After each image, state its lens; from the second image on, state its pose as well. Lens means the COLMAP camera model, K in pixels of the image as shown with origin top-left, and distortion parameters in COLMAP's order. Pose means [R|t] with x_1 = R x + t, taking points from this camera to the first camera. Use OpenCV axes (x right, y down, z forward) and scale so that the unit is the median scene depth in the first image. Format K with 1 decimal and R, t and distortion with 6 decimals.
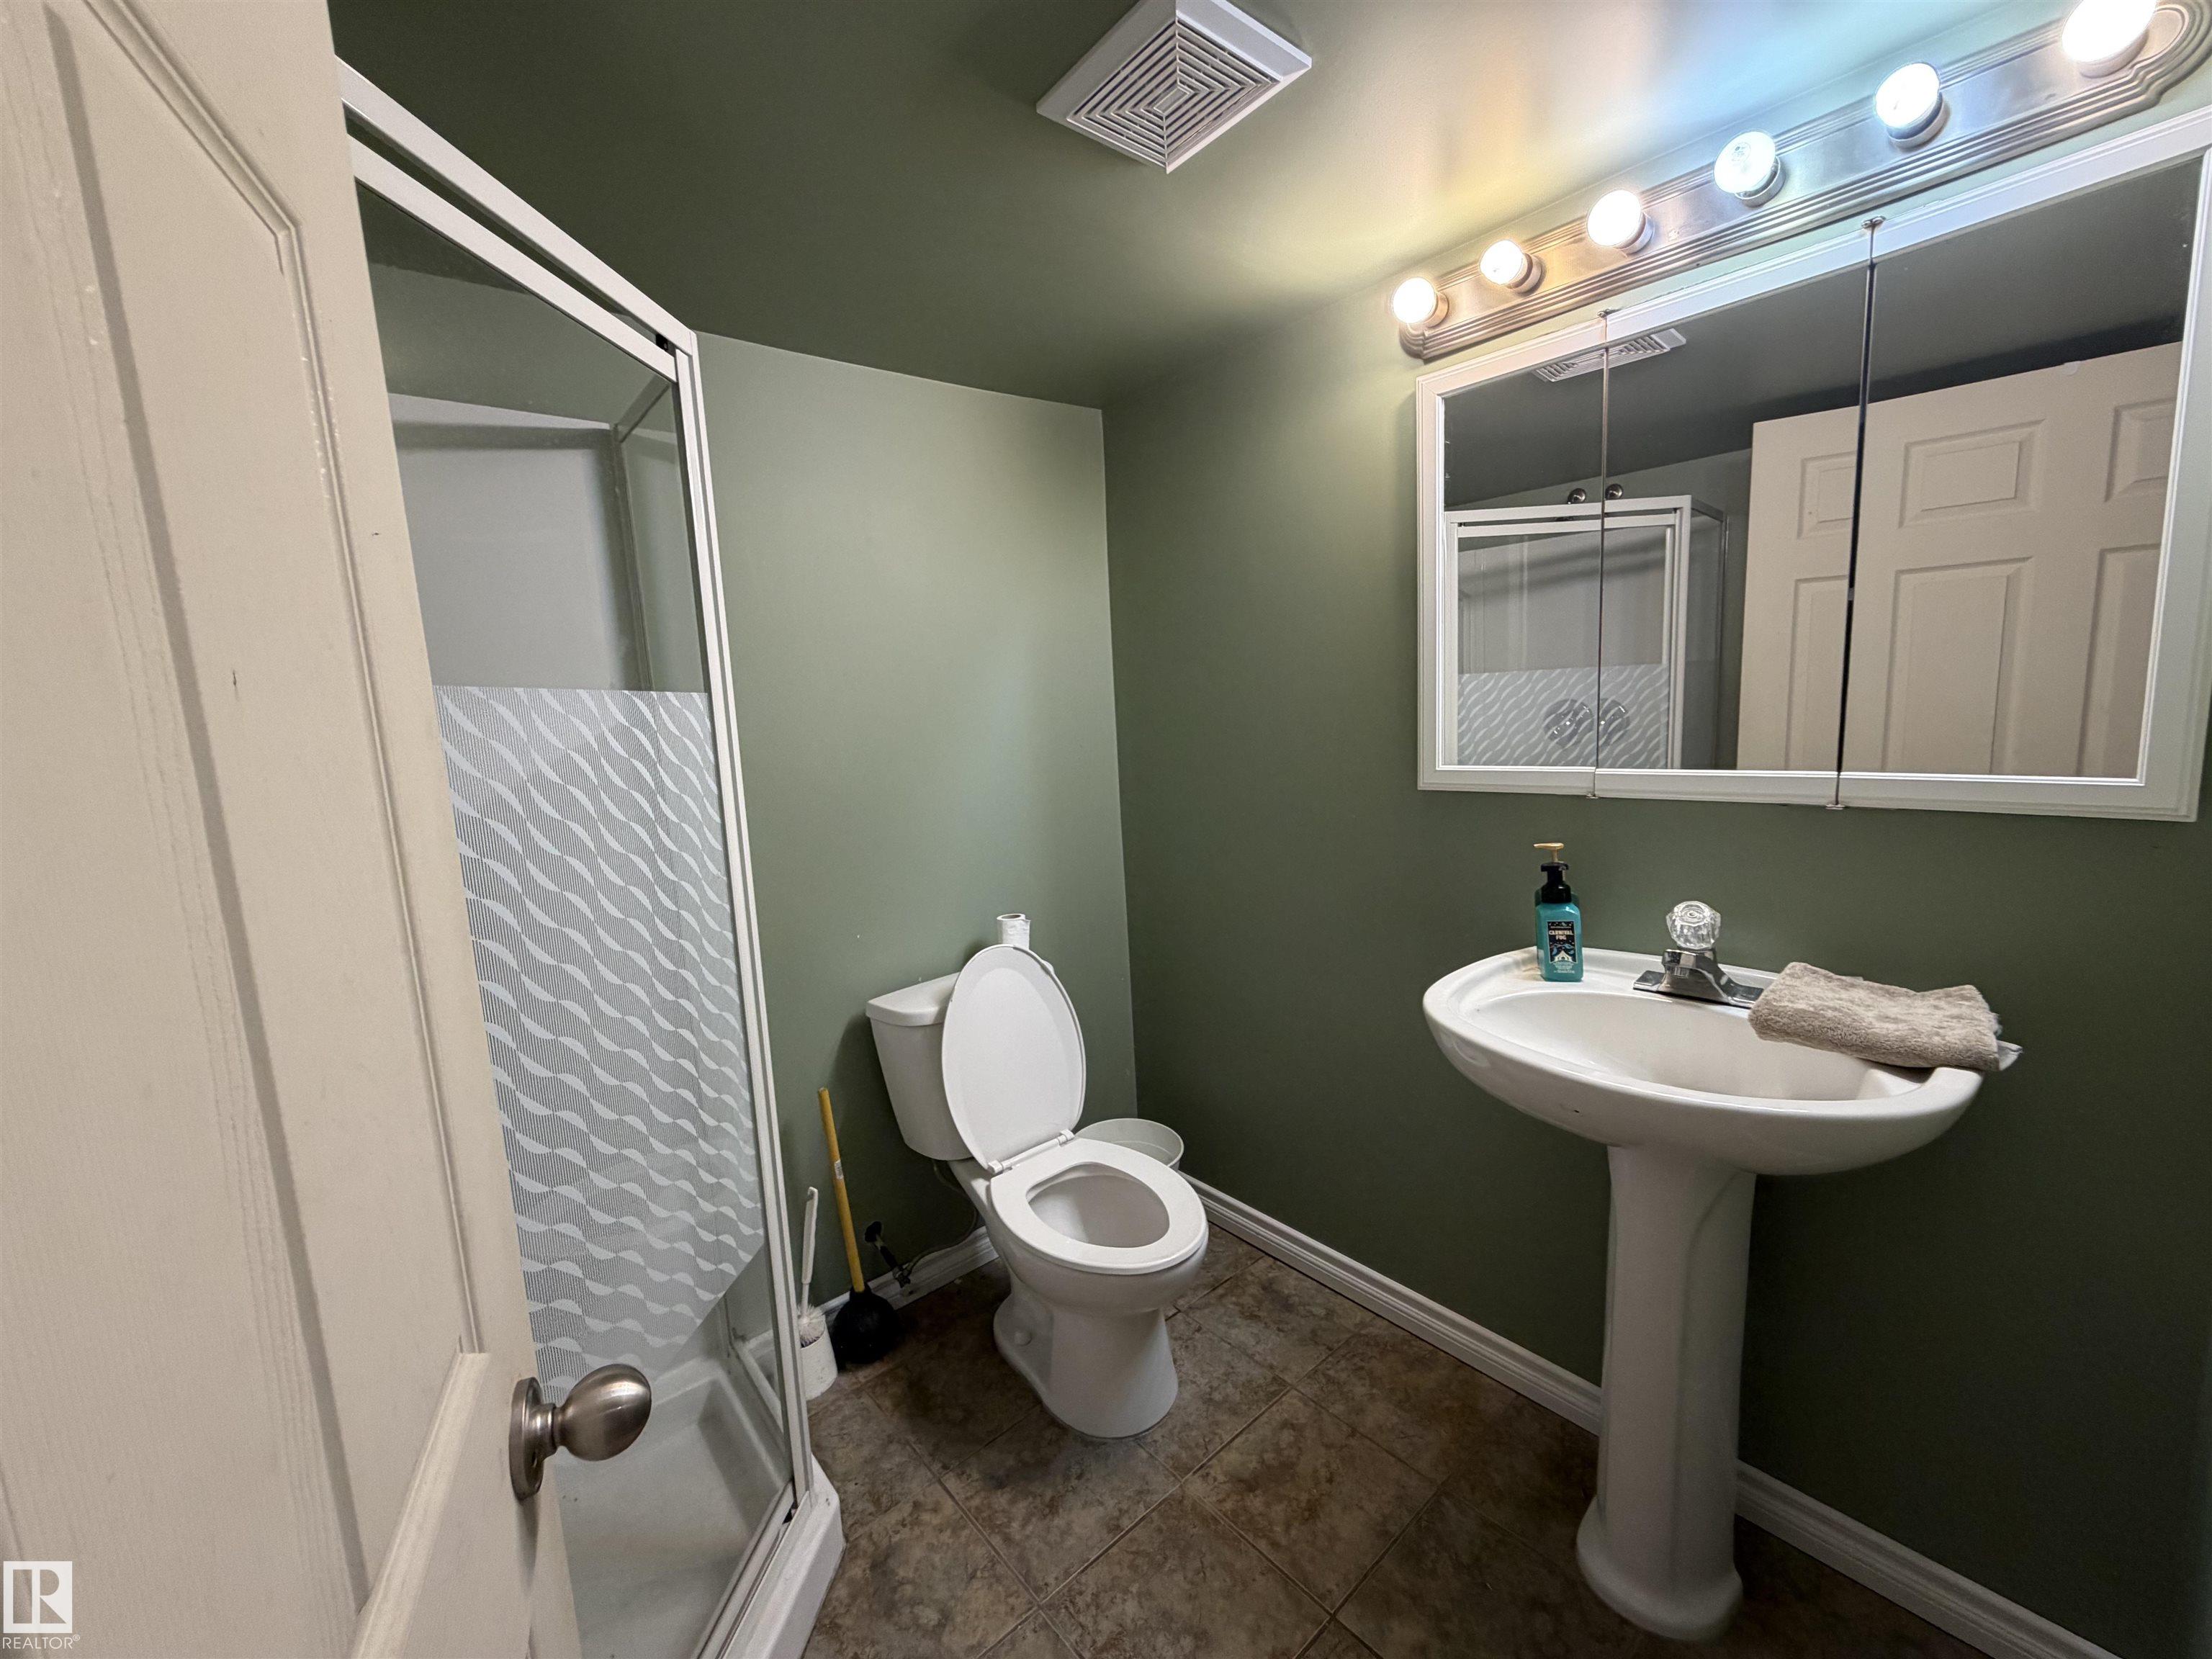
lens RADIAL K [[884.8, 0, 1100.1], [0, 884.8, 829.5], [0, 0, 1]] dist [0.001917, 0.000204]
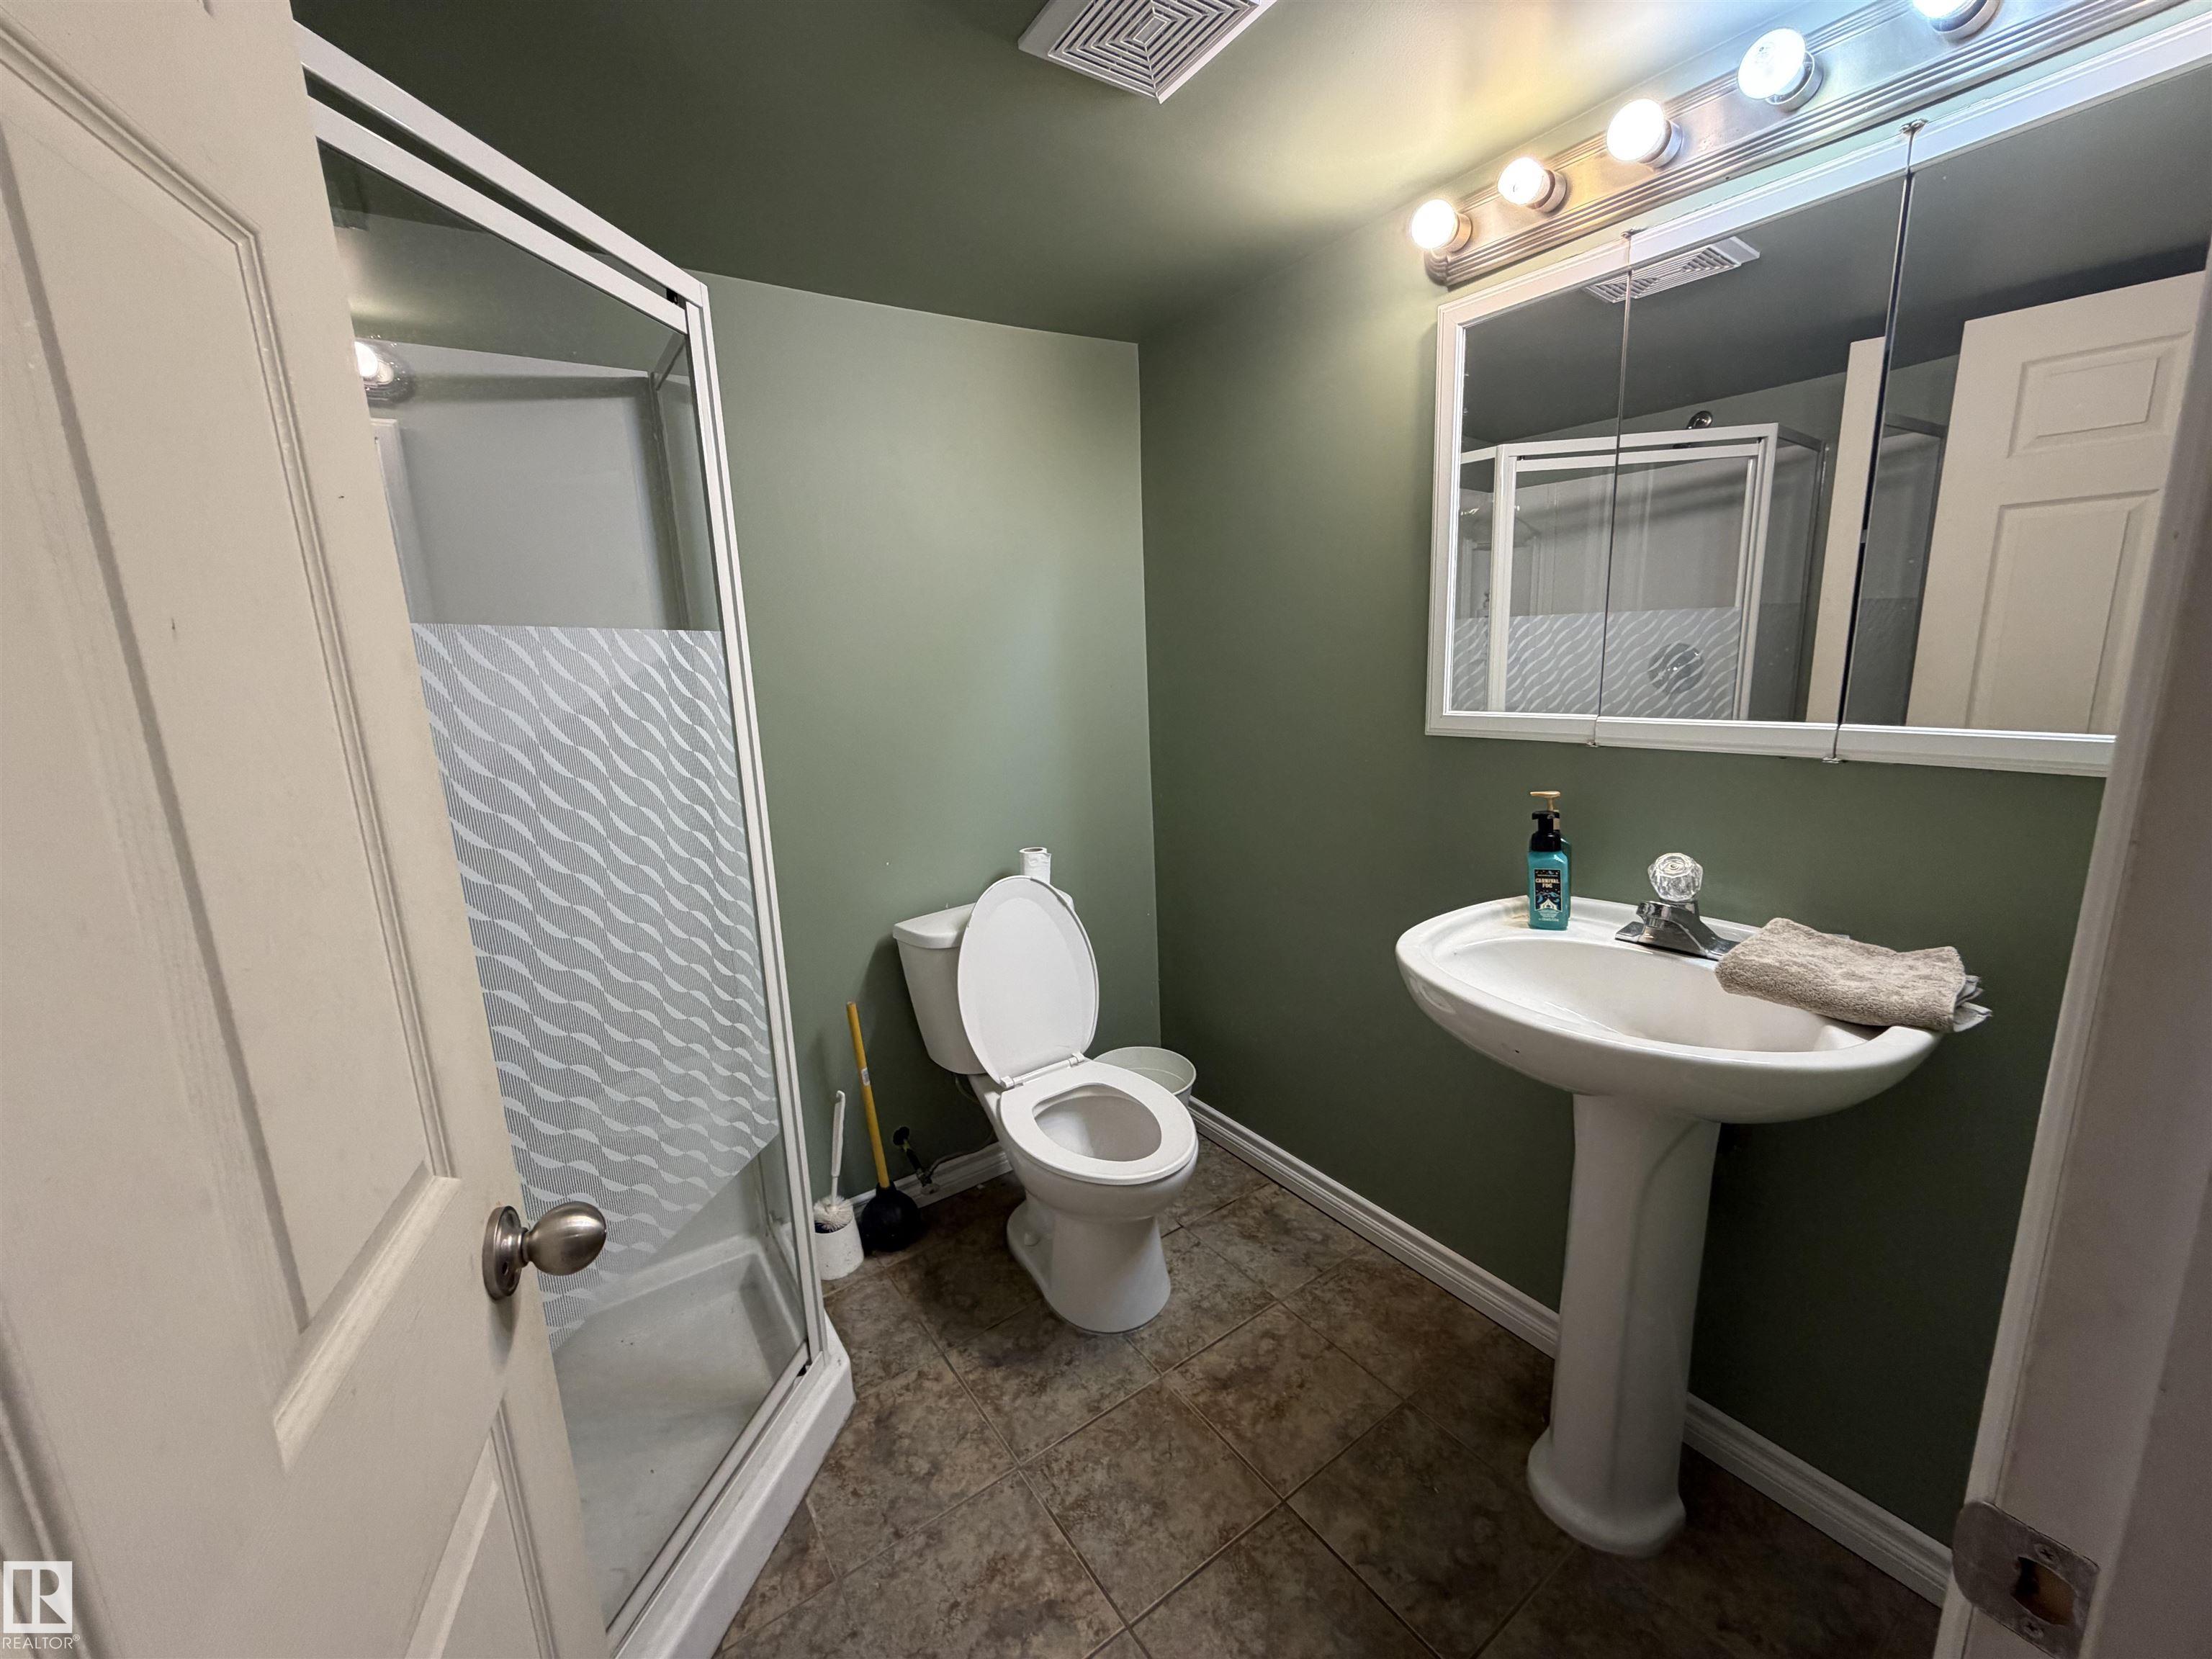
lens RADIAL K [[884.8, 0, 1100.1], [0, 884.8, 829.5], [0, 0, 1]] dist [0.001917, 0.000204]
pose [[0.995122, 0.029493, -0.094136, 0.106666], [-0.023066, 0.997374, 0.068651, 0.001619], [0.095914, -0.066145, 0.993190, -0.036434]]
